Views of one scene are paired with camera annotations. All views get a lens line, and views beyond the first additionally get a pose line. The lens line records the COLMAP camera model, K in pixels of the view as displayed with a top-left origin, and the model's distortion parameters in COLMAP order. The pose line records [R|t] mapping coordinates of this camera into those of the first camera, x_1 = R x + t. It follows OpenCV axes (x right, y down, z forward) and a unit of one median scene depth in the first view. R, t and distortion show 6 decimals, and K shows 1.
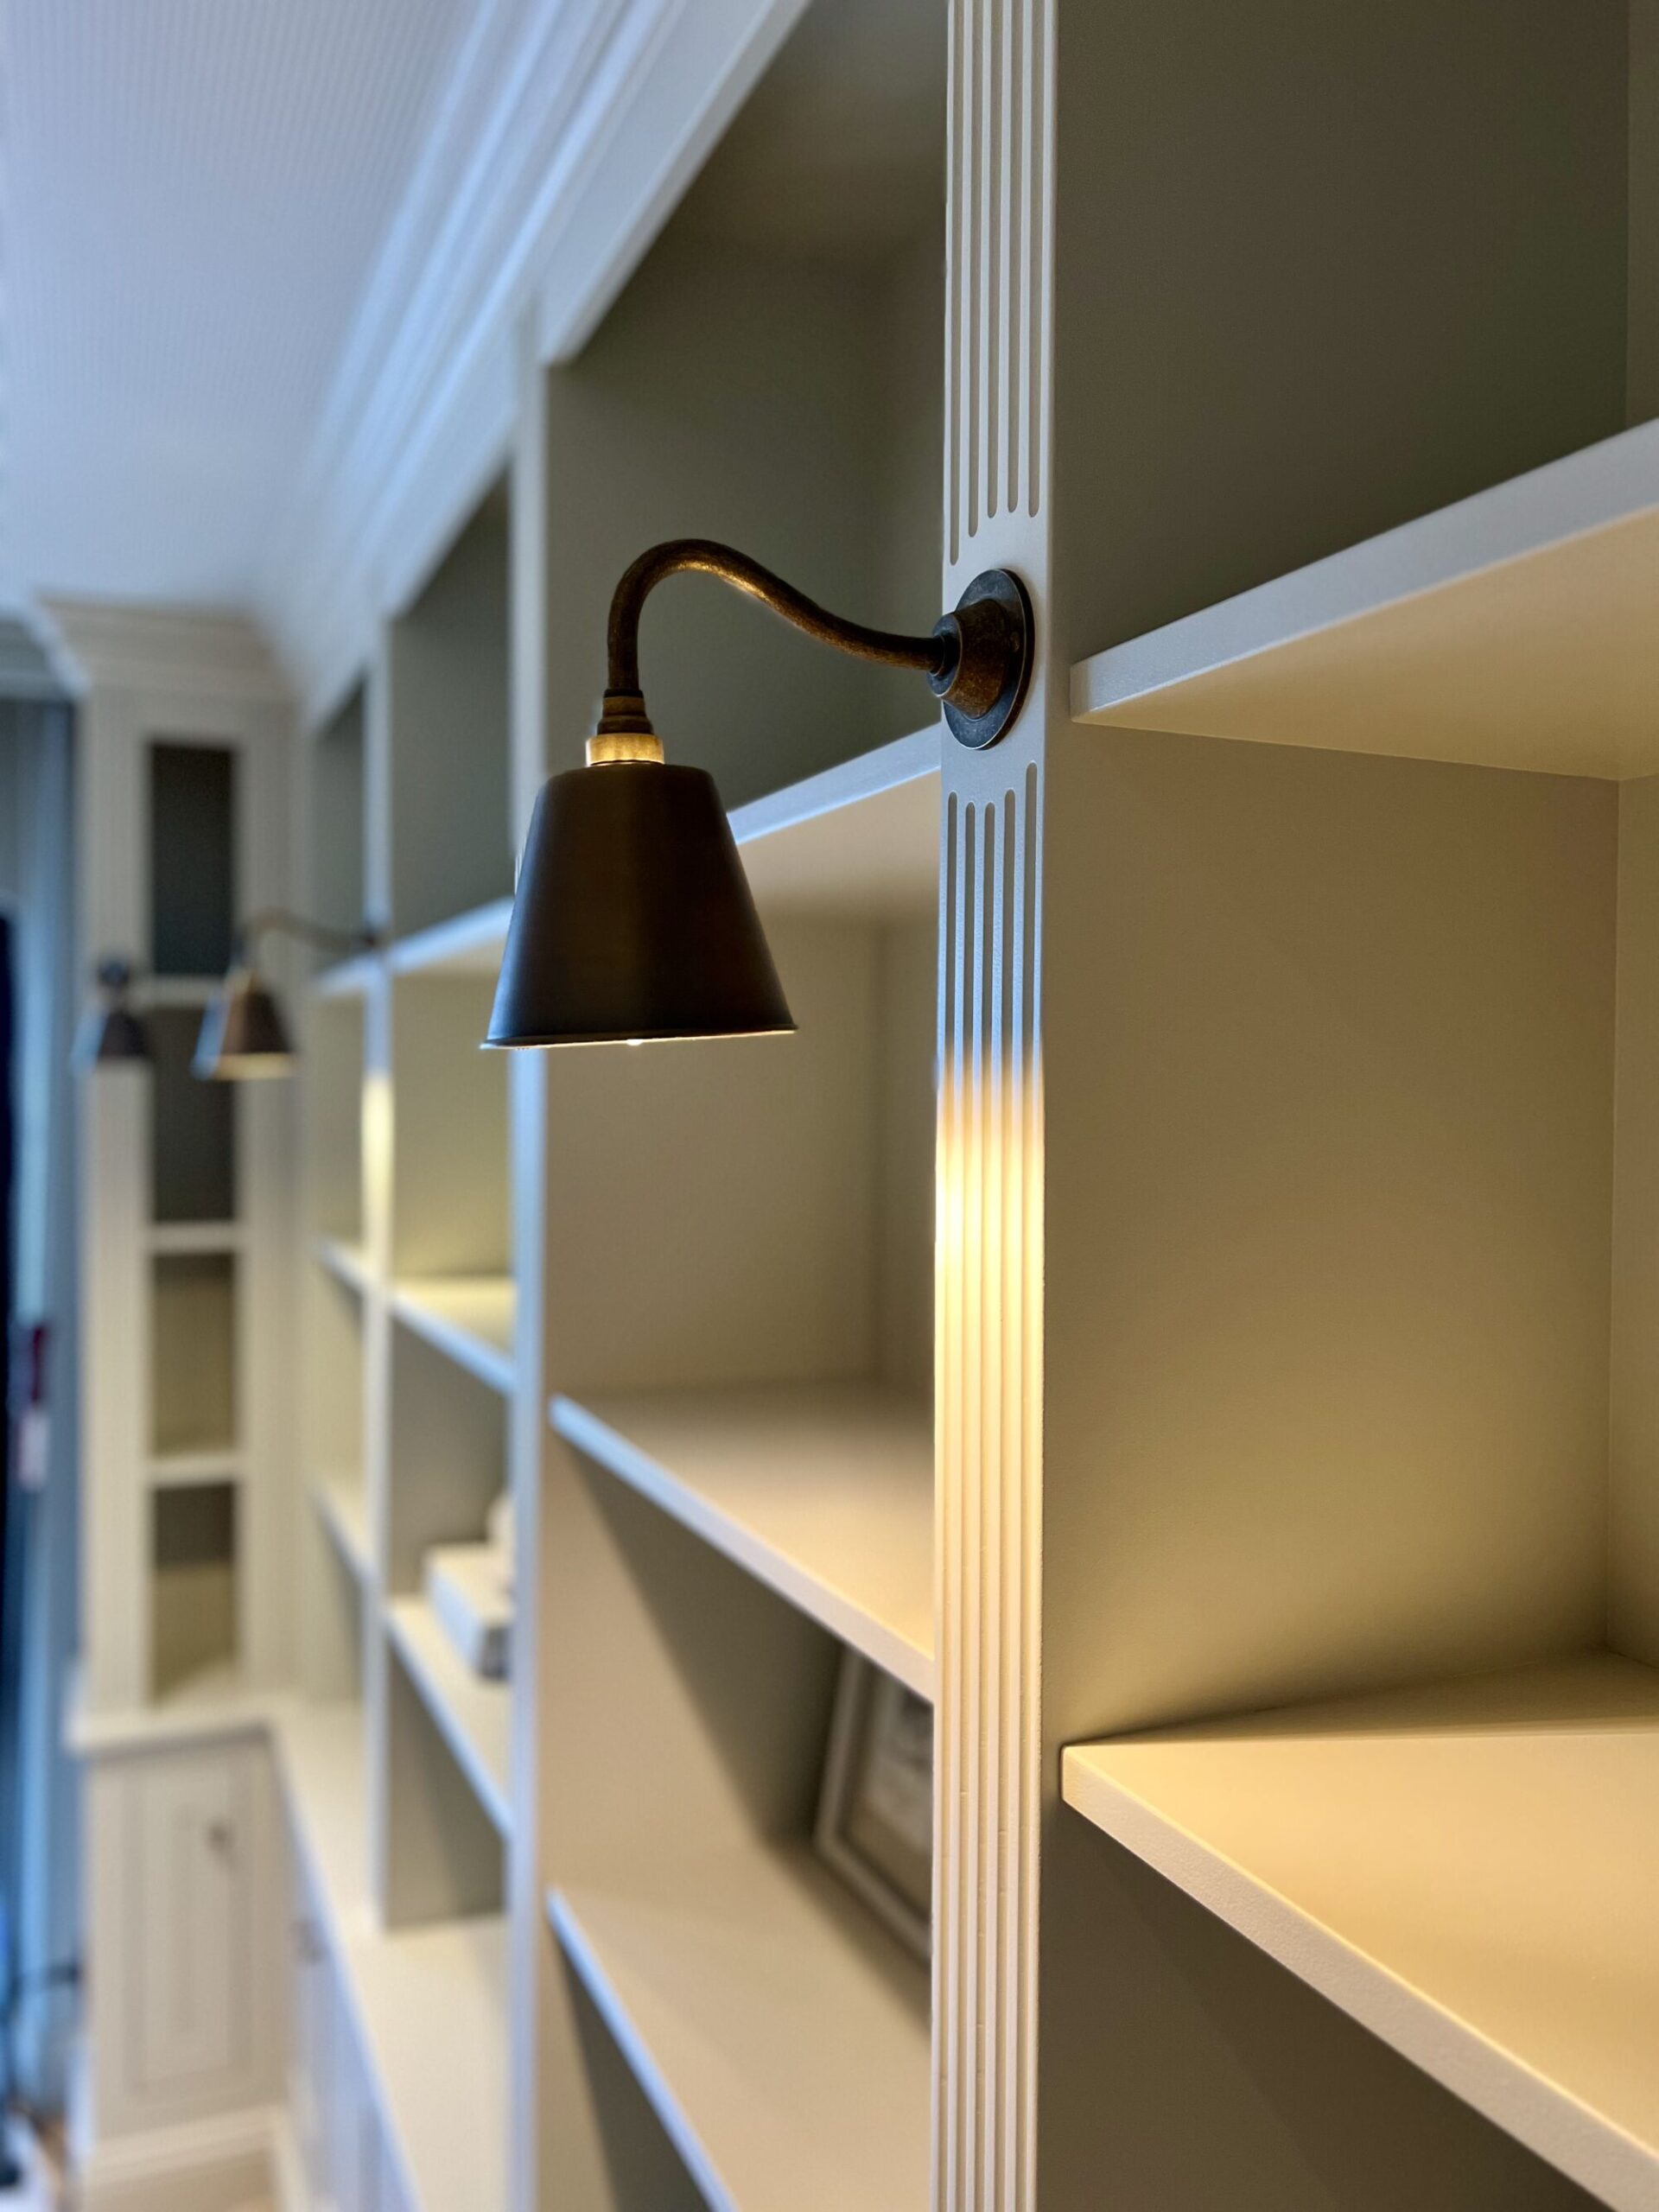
lens RADIAL K [[1672.2, 0, 829.5], [0, 1672.2, 1106.0], [0, 0, 1]] dist [0.010902, -0.001302]
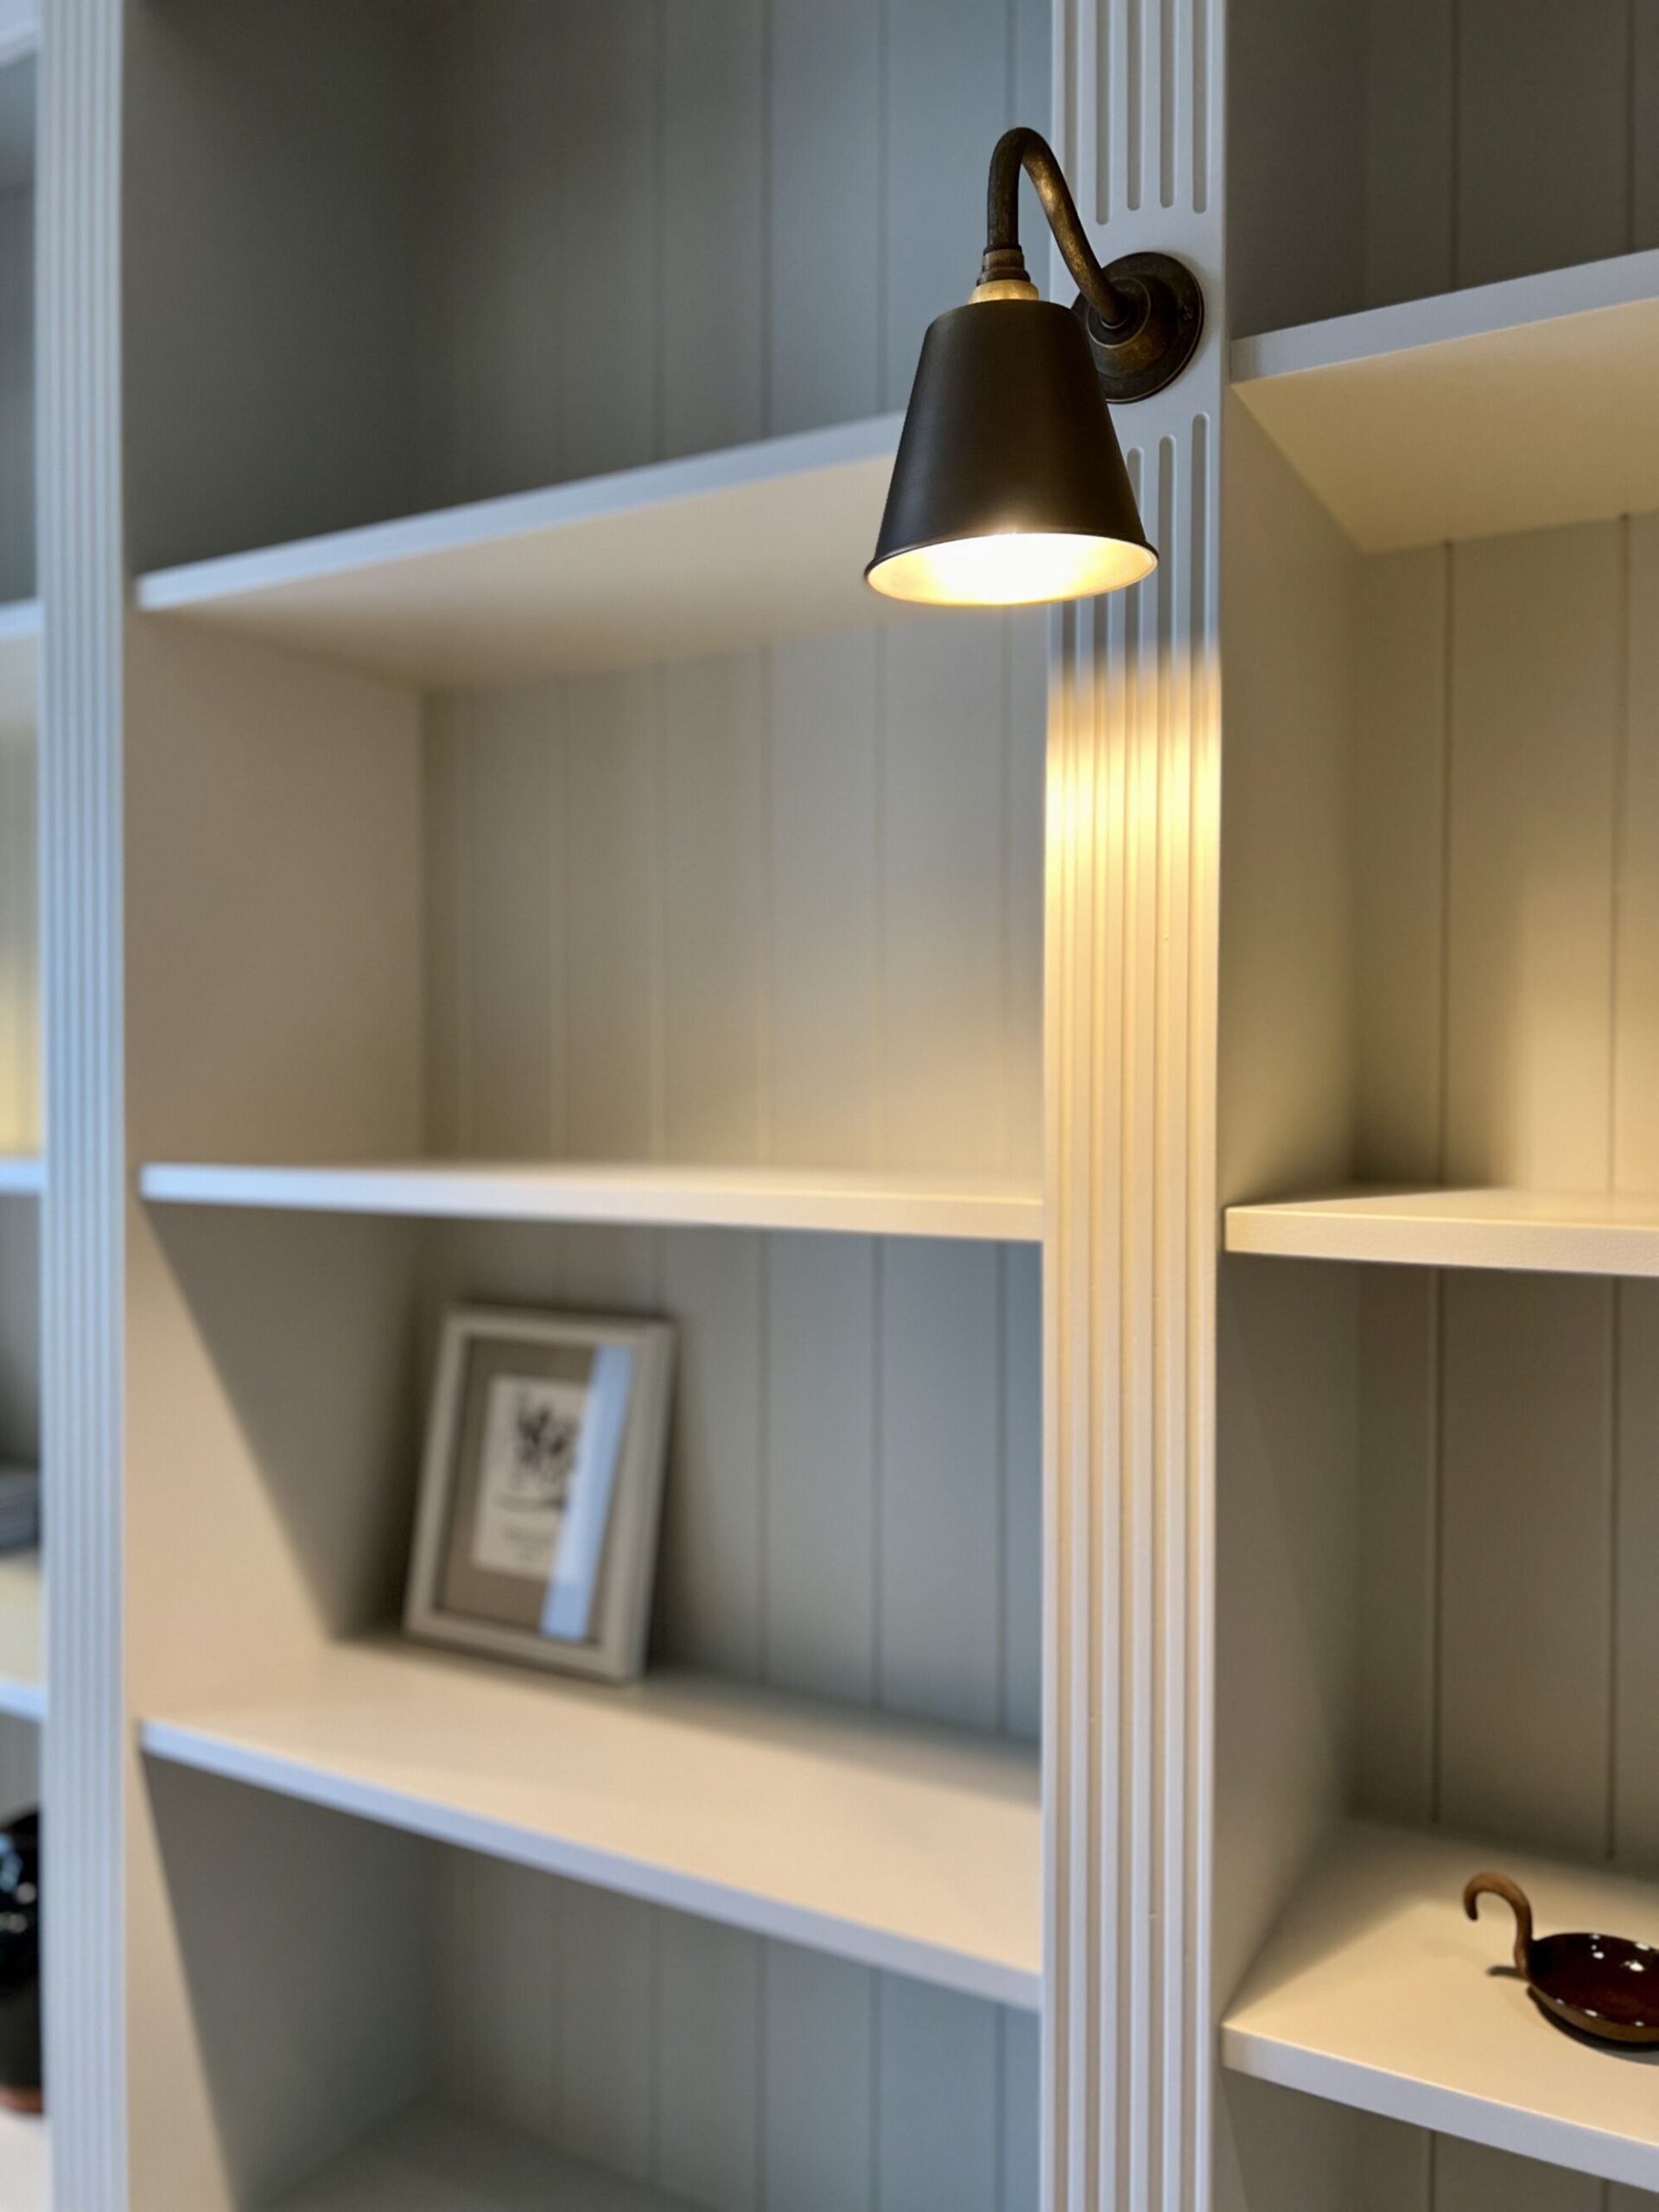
lens RADIAL K [[1672.2, 0, 829.5], [0, 1672.2, 1106.0], [0, 0, 1]] dist [0.010902, -0.001302]
pose [[0.807604, -0.012500, 0.589593, -0.736102], [0.008247, 0.999917, 0.009904, 0.259010], [-0.589668, -0.003136, 0.807640, 0.150091]]
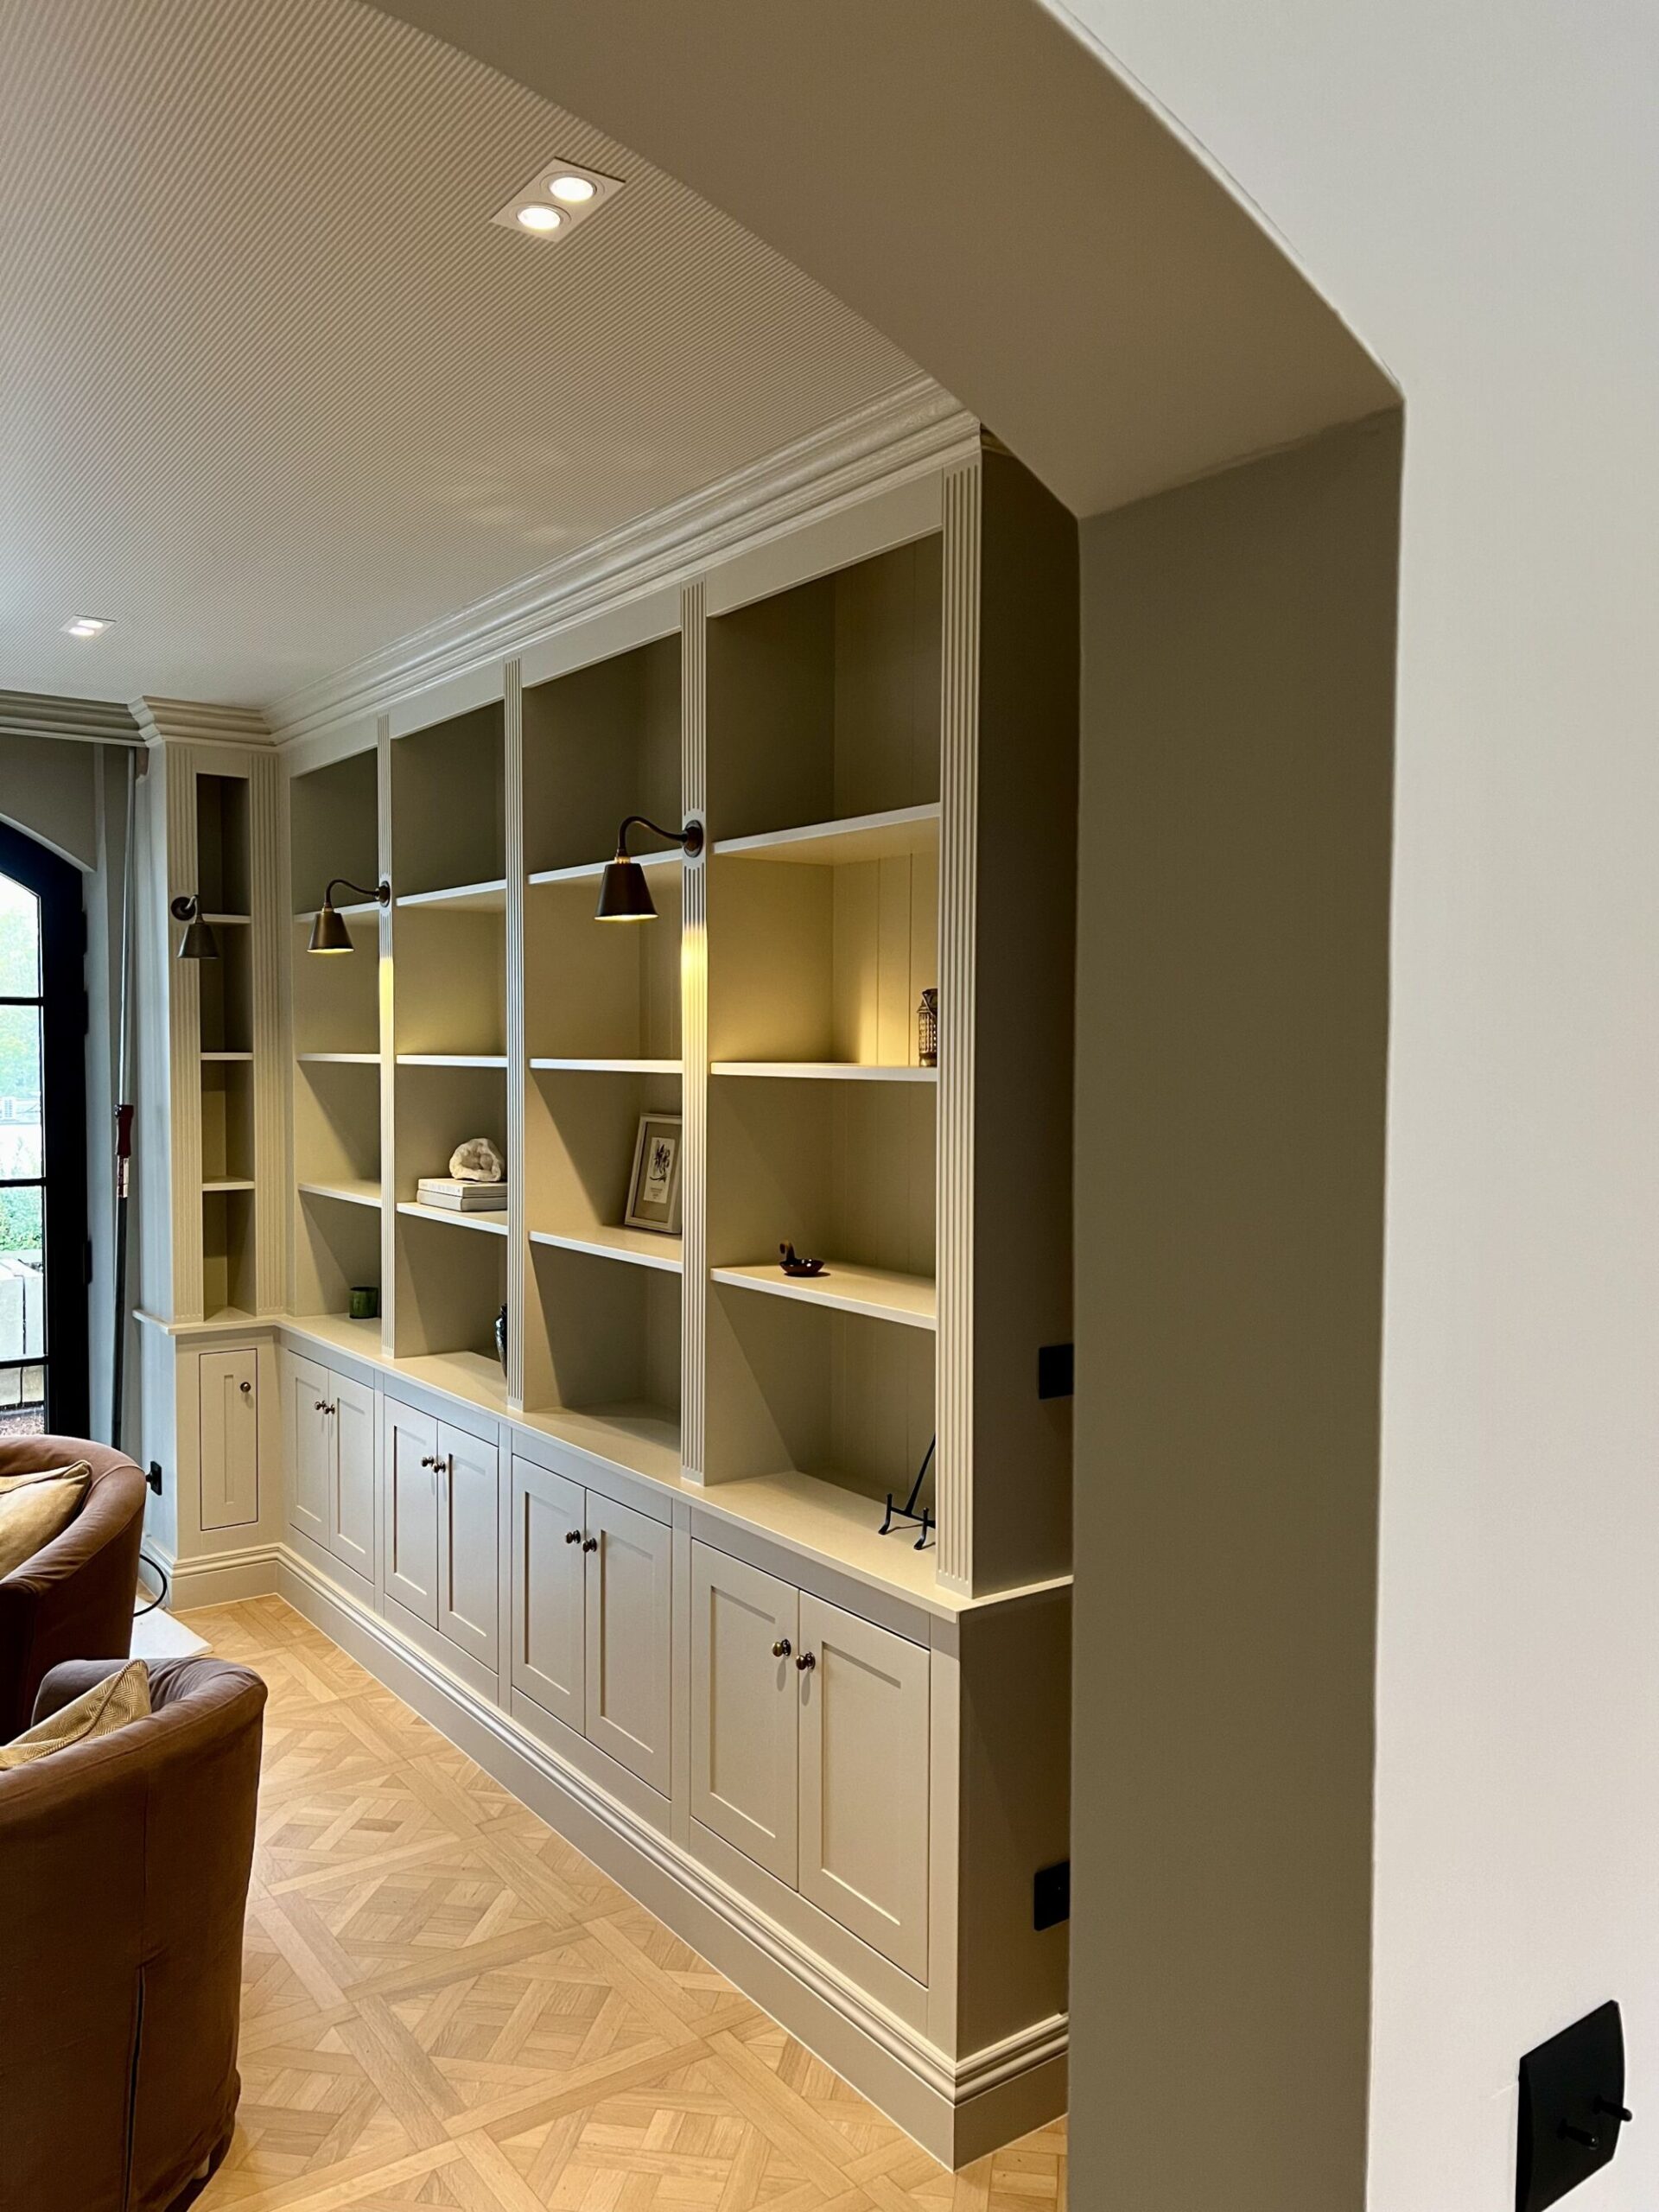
lens RADIAL K [[1672.2, 0, 829.5], [0, 1672.2, 1106.0], [0, 0, 1]] dist [0.010902, -0.001302]
pose [[0.977339, -0.013970, 0.211217, -0.503095], [0.008030, 0.999549, 0.028953, 0.332027], [-0.211526, -0.026601, 0.977010, -3.480330]]
